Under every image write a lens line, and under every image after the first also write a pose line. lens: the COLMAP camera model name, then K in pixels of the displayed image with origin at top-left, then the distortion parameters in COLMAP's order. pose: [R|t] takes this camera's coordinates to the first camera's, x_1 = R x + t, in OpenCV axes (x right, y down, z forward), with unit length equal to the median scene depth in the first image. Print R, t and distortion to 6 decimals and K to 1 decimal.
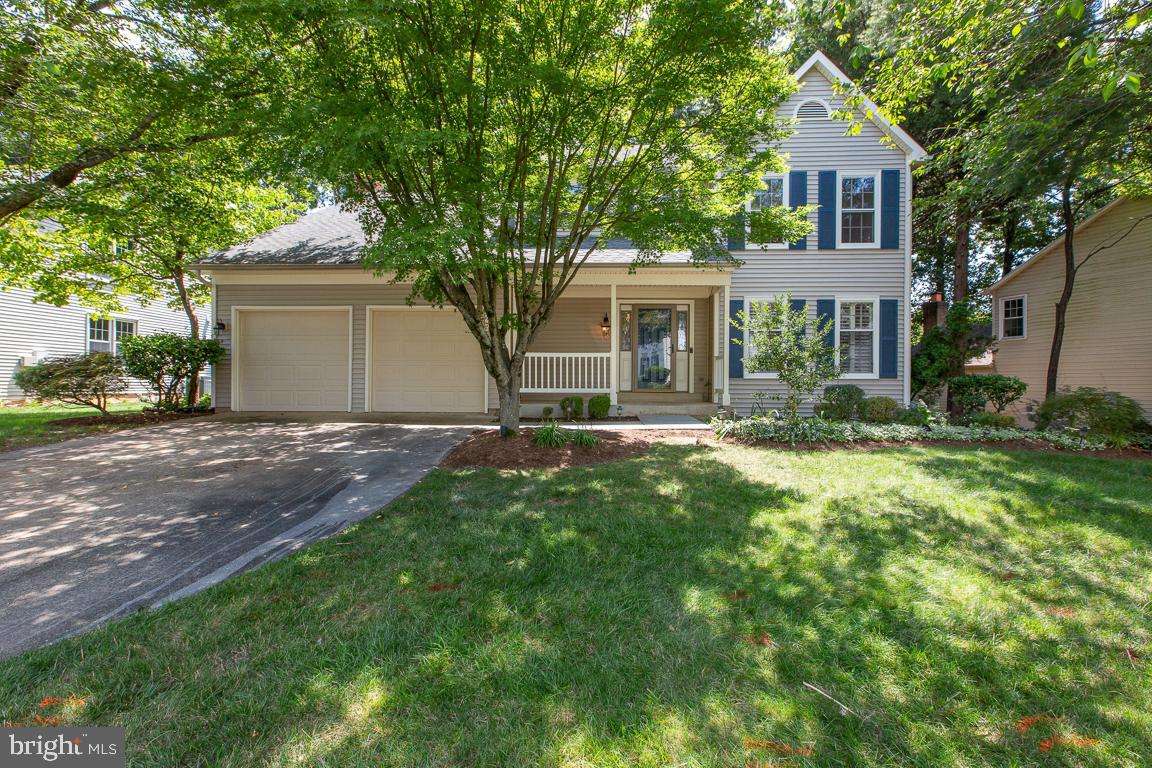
lens RADIAL K [[524.8, 0, 563.5], [0, 524.8, 385.1], [0, 0, 1]] dist [-0.002381, -0.001568]
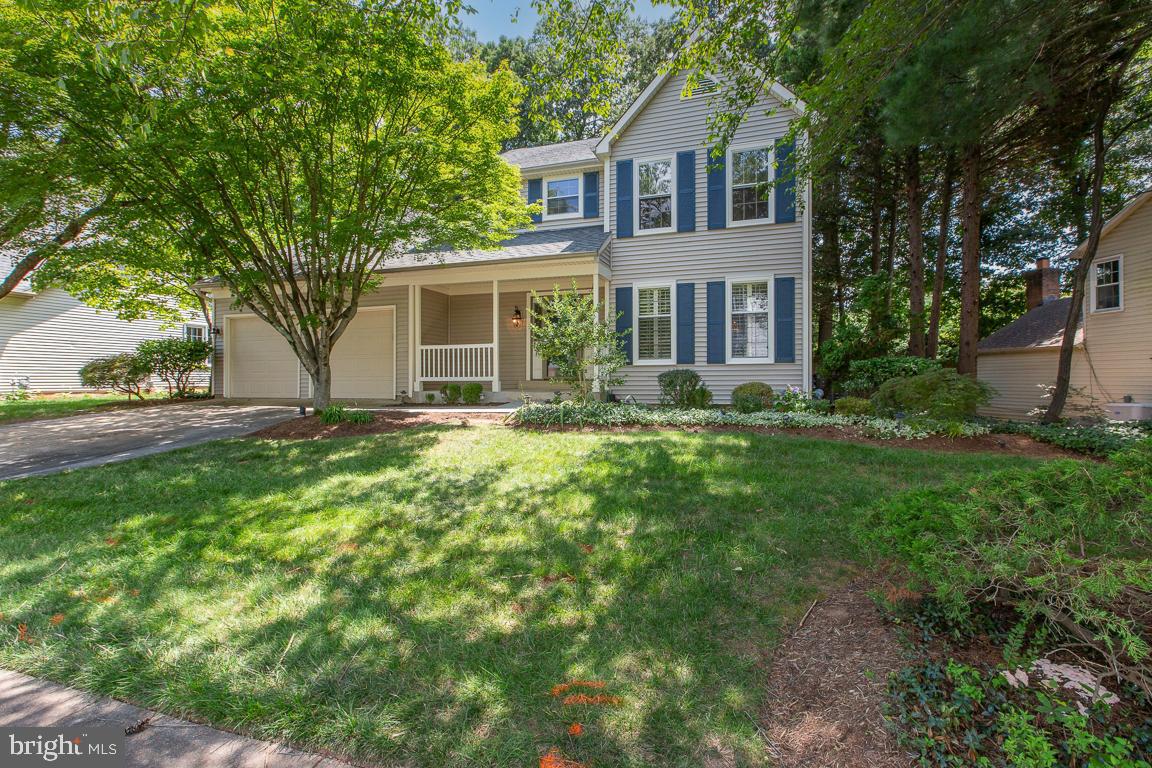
lens RADIAL K [[524.8, 0, 518.2], [0, 524.8, 377.6], [0, 0, 1]] dist [-0.002381, -0.001568]
pose [[0.957098, -0.008205, -0.289647, 0.444262], [0.008745, 0.999962, 0.000569, 0.007664], [0.289631, -0.003078, 0.957133, -0.022042]]
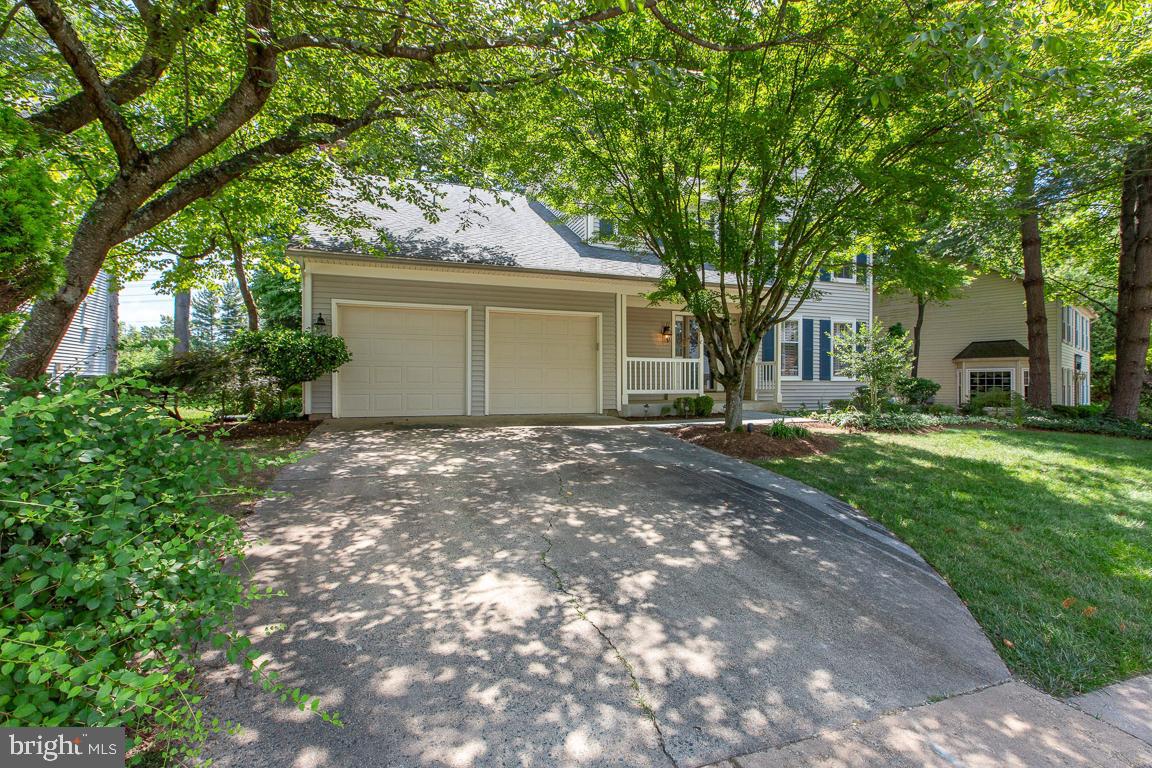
lens RADIAL K [[524.8, 0, 582.9], [0, 524.8, 389.0], [0, 0, 1]] dist [-0.002381, -0.001568]
pose [[0.931411, -0.004543, 0.363940, -0.561745], [0.001475, 0.999961, 0.008708, -0.005731], [-0.363965, -0.007574, 0.931382, 0.017506]]
